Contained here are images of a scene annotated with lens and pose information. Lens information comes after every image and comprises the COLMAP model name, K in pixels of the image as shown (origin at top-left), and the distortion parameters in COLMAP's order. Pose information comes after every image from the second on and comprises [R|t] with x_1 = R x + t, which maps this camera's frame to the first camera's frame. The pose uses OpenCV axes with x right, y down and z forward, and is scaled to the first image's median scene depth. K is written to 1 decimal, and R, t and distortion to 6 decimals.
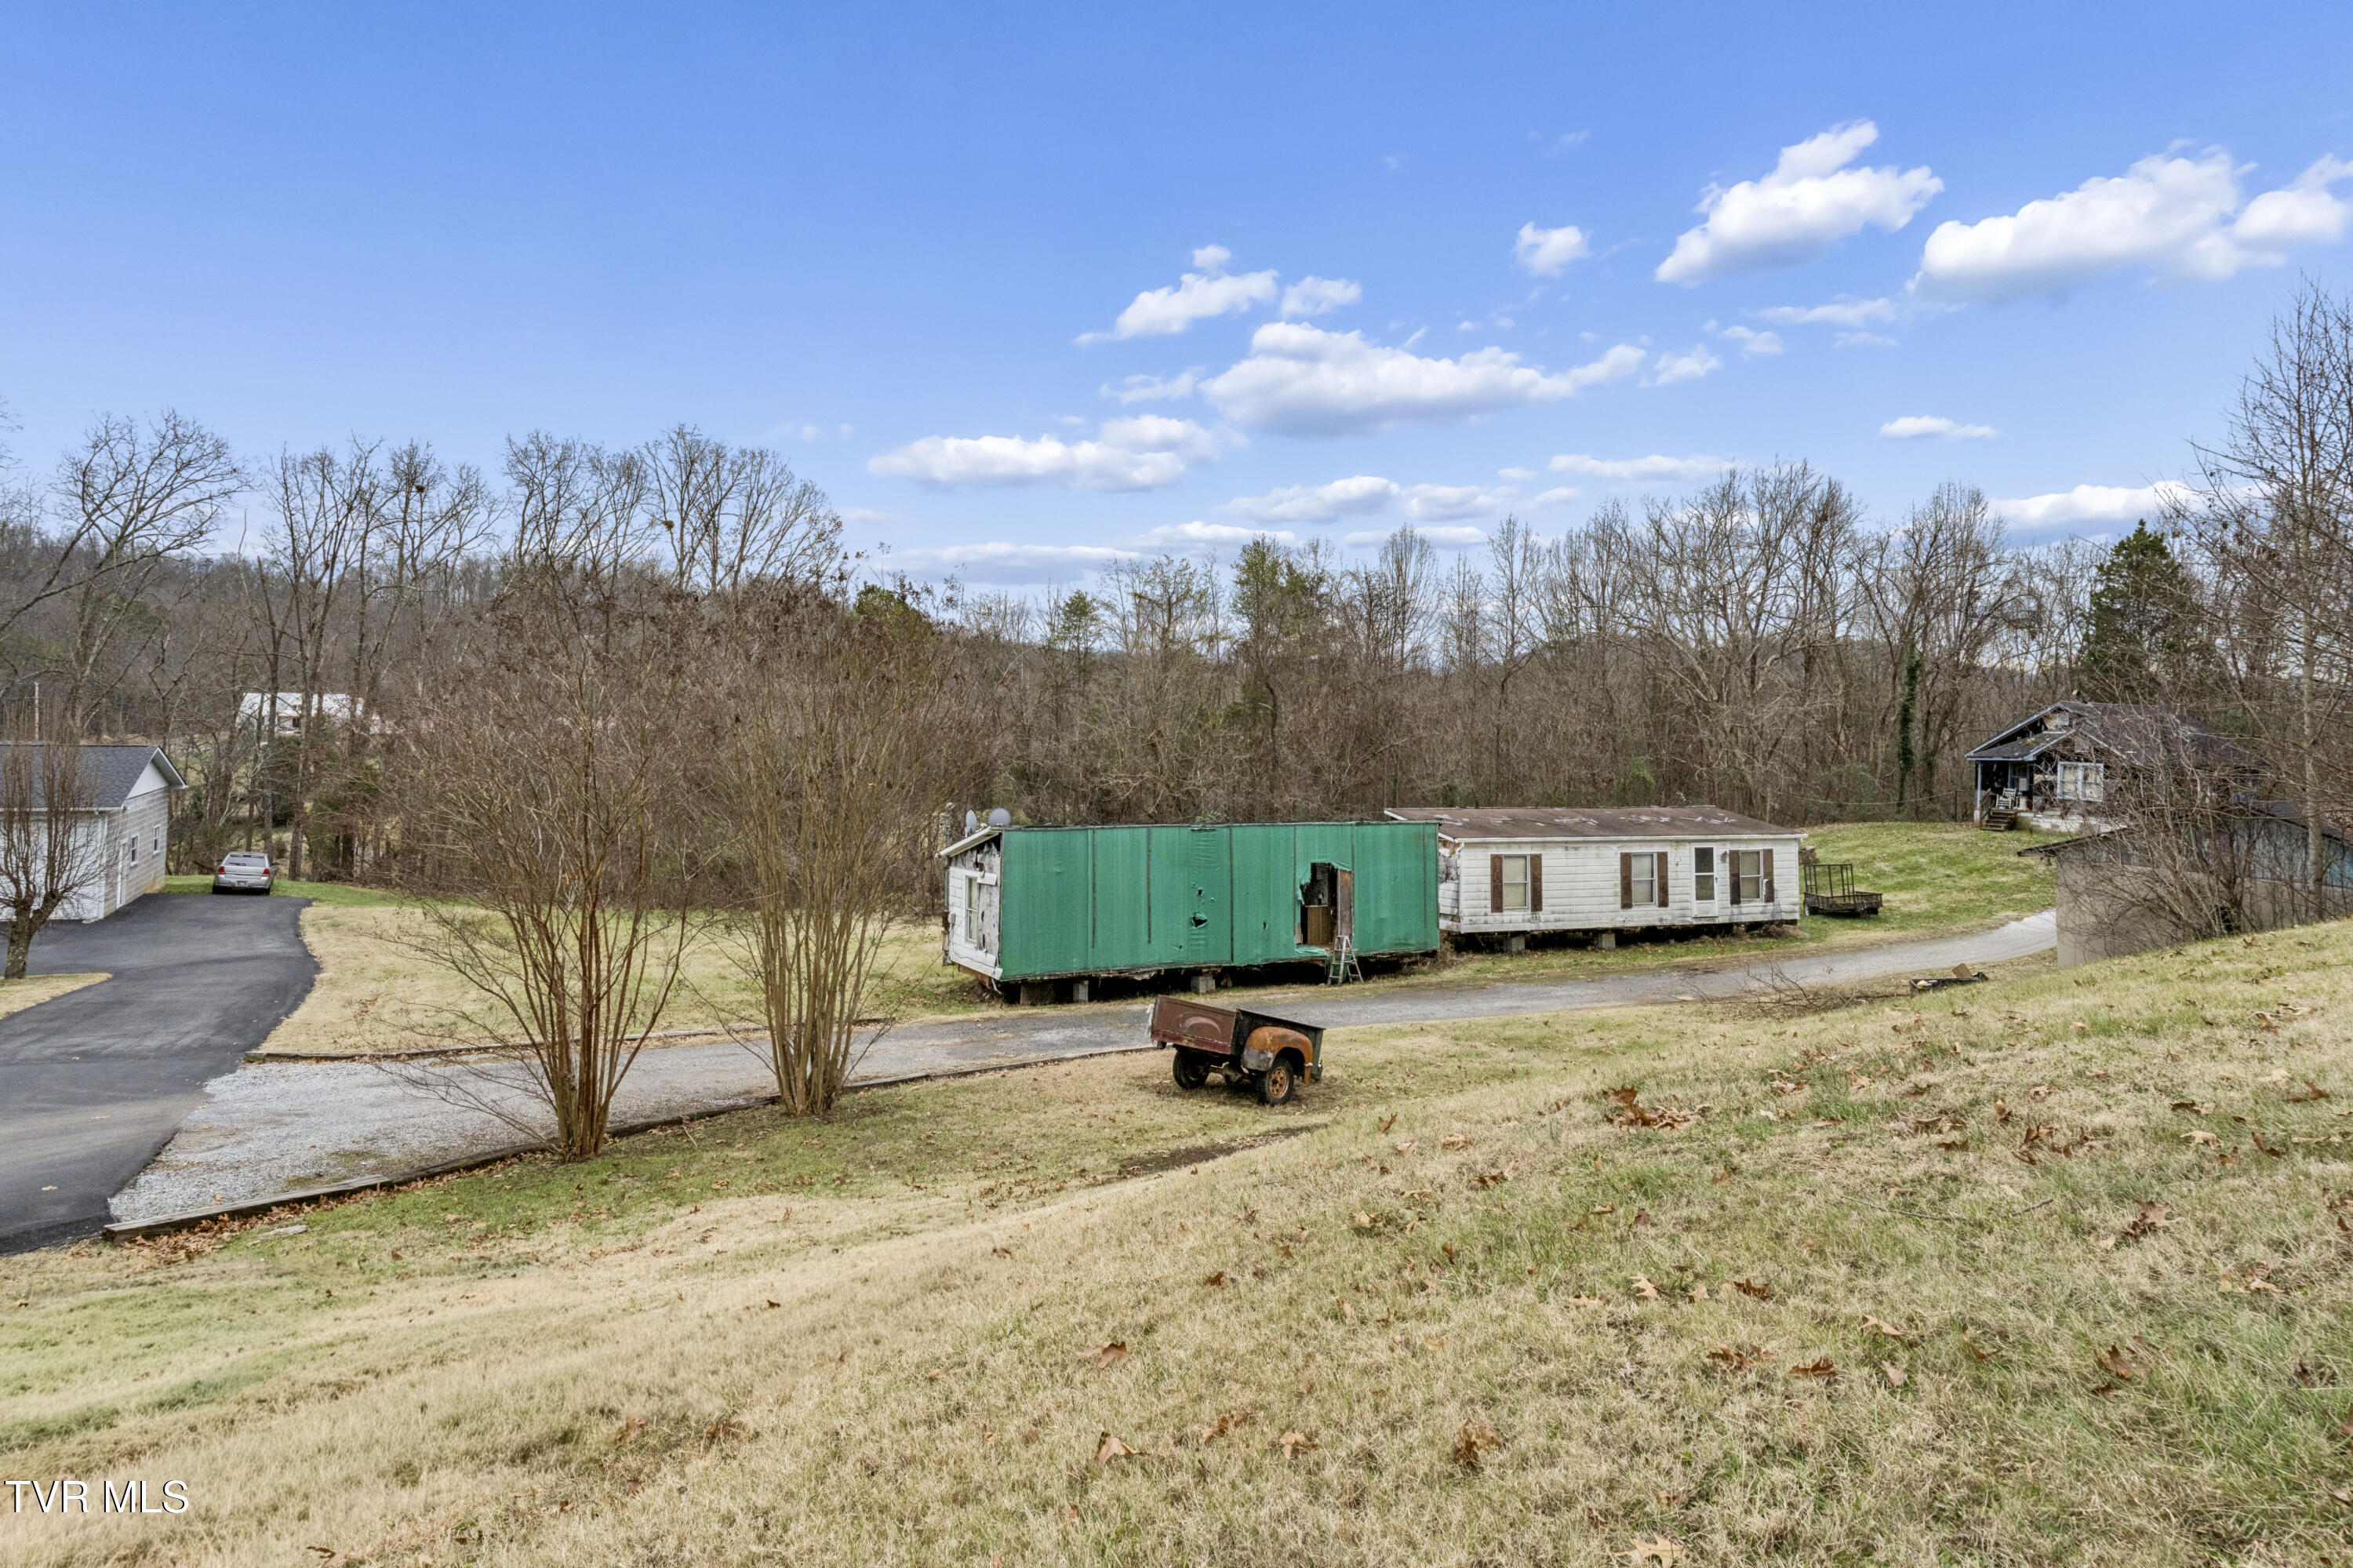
lens RADIAL K [[1355.6, 0, 1177.4], [0, 1355.6, 790.4], [0, 0, 1]] dist [0.009915, -0.000148]
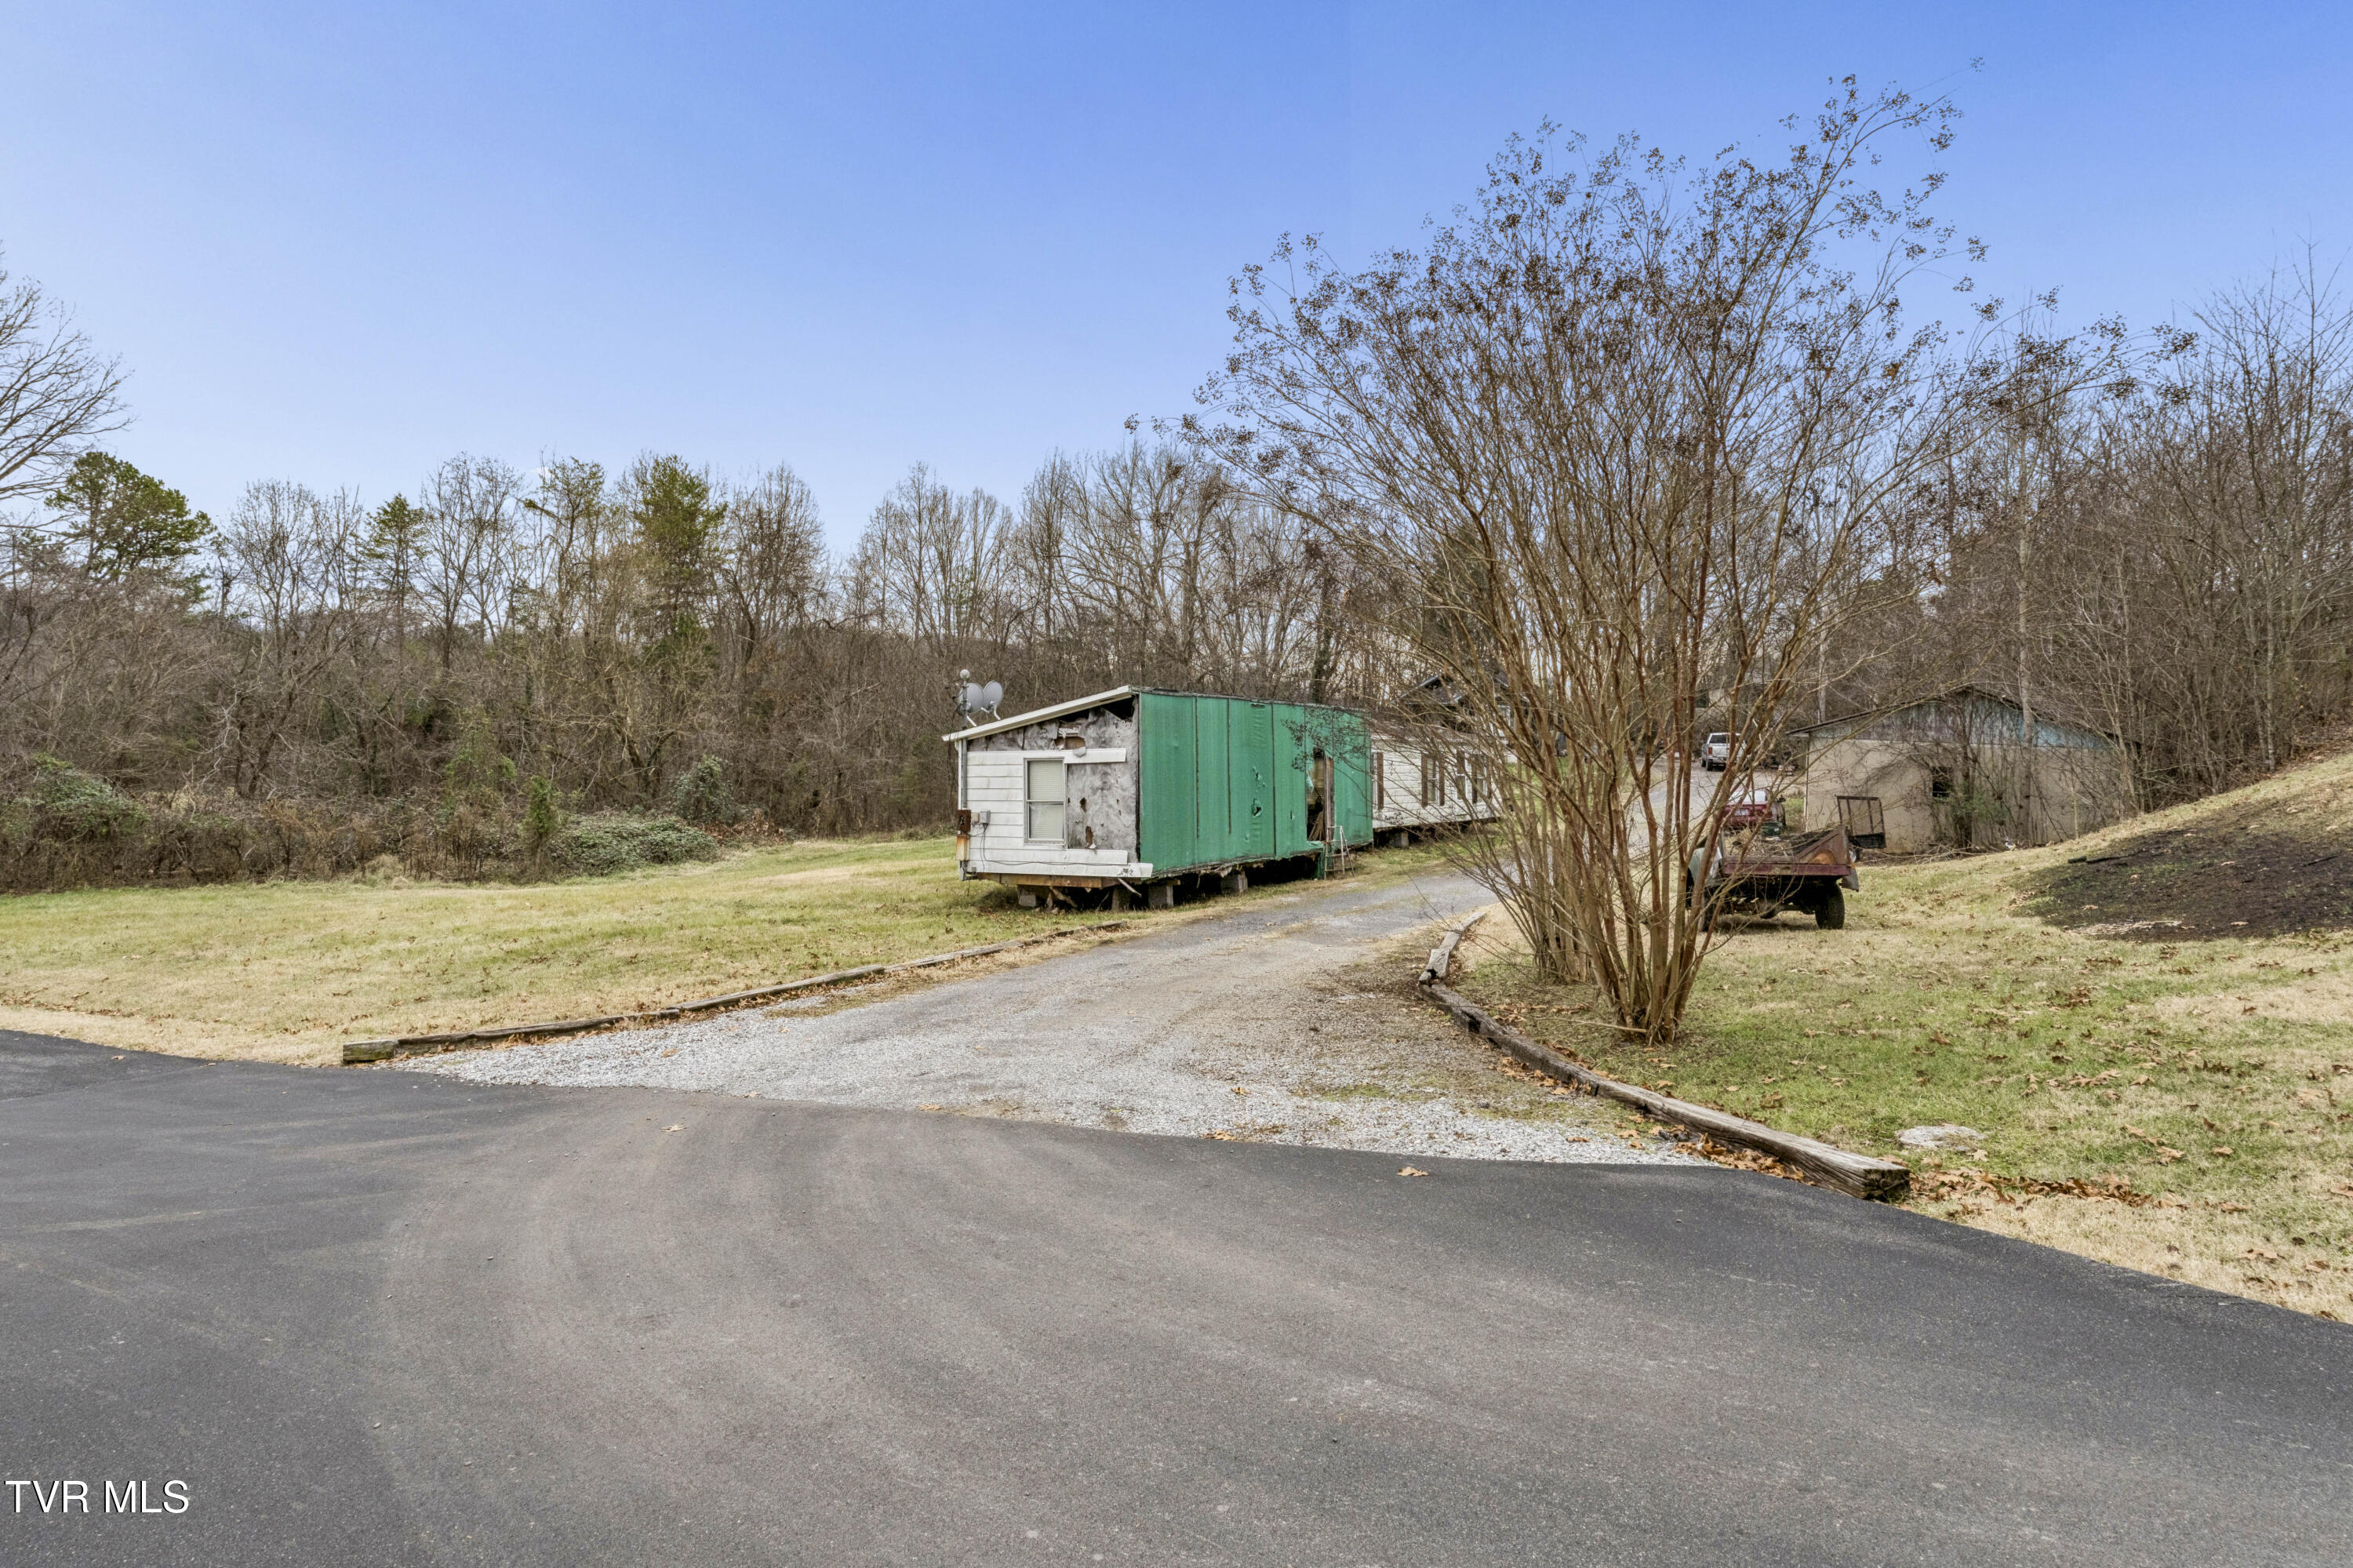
lens RADIAL K [[1355.6, 0, 1174.9], [0, 1355.6, 793.0], [0, 0, 1]] dist [0.009915, -0.000148]
pose [[0.814236, -0.019392, 0.580210, -0.454399], [0.015685, 0.999812, 0.011406, 0.062902], [-0.580322, -0.000187, 0.814387, 0.256881]]
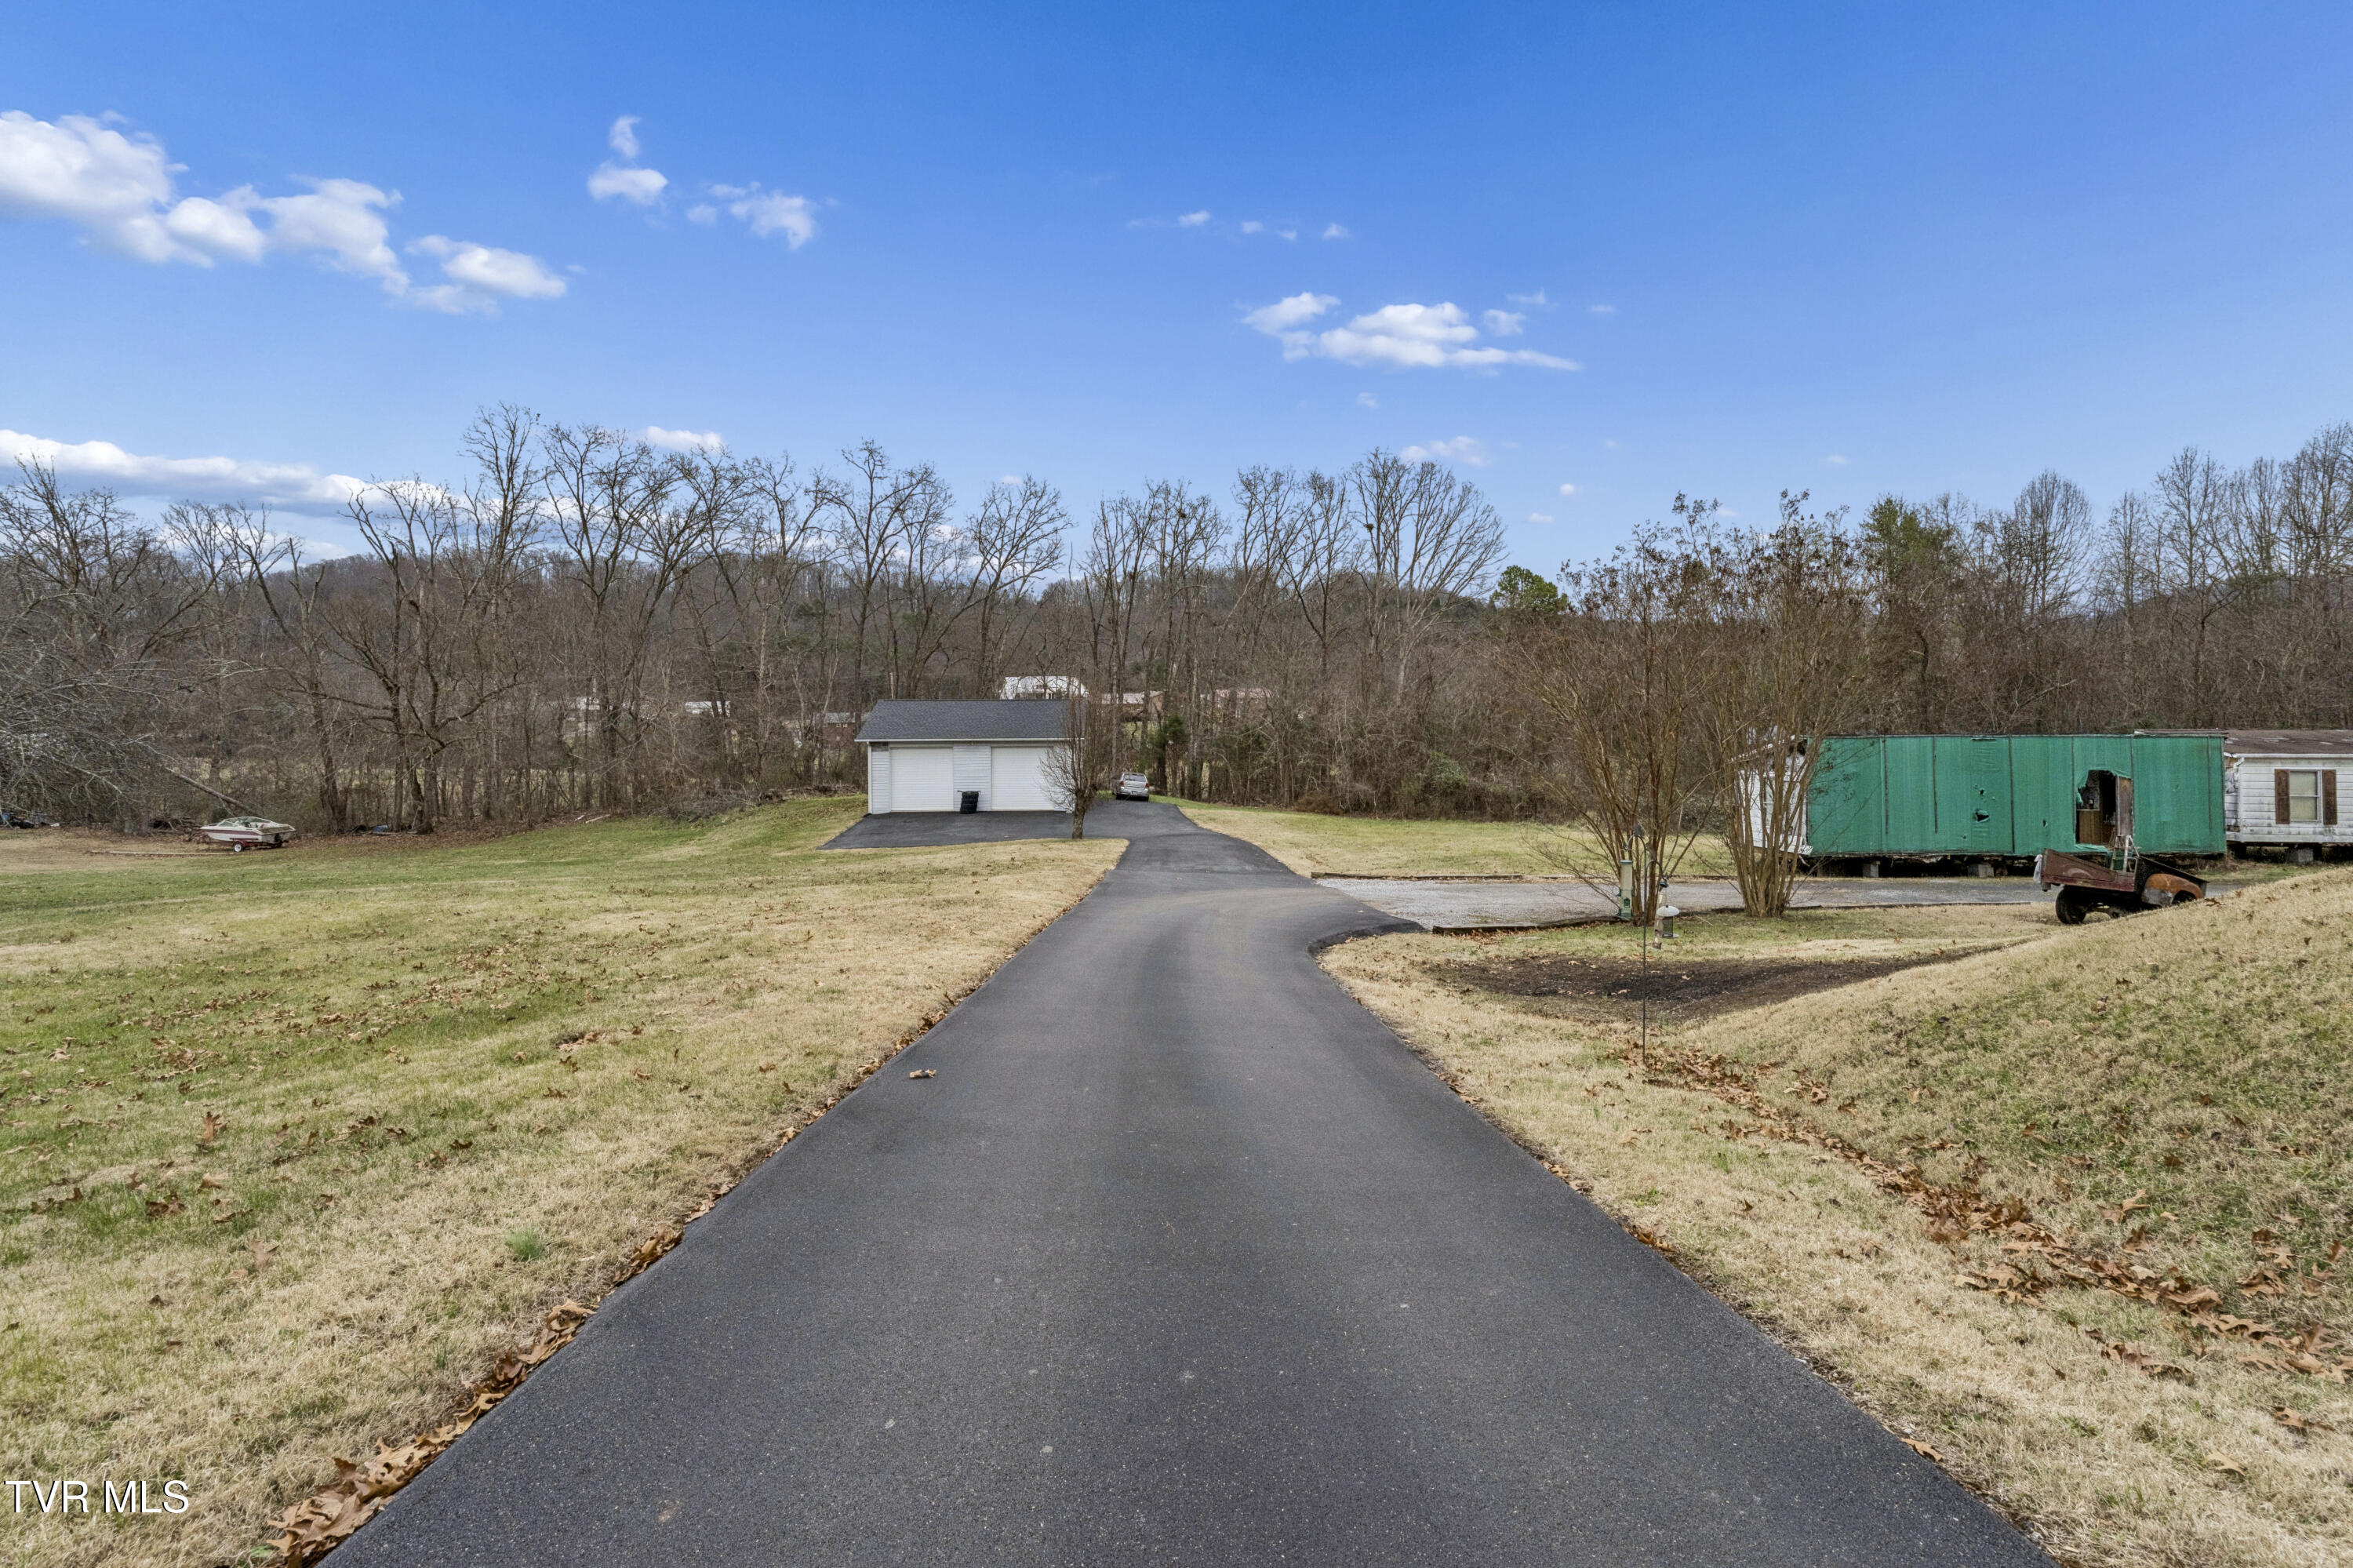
lens RADIAL K [[1182.0, 0, 1168.3], [0, 1182.0, 772.9], [0, 0, 1]] dist [-0.000087, 0.001156]
pose [[0.908590, 0.008009, -0.417613, -0.166573], [-0.000706, 0.999844, 0.017639, 0.034151], [0.417689, -0.015732, 0.908454, -0.196949]]
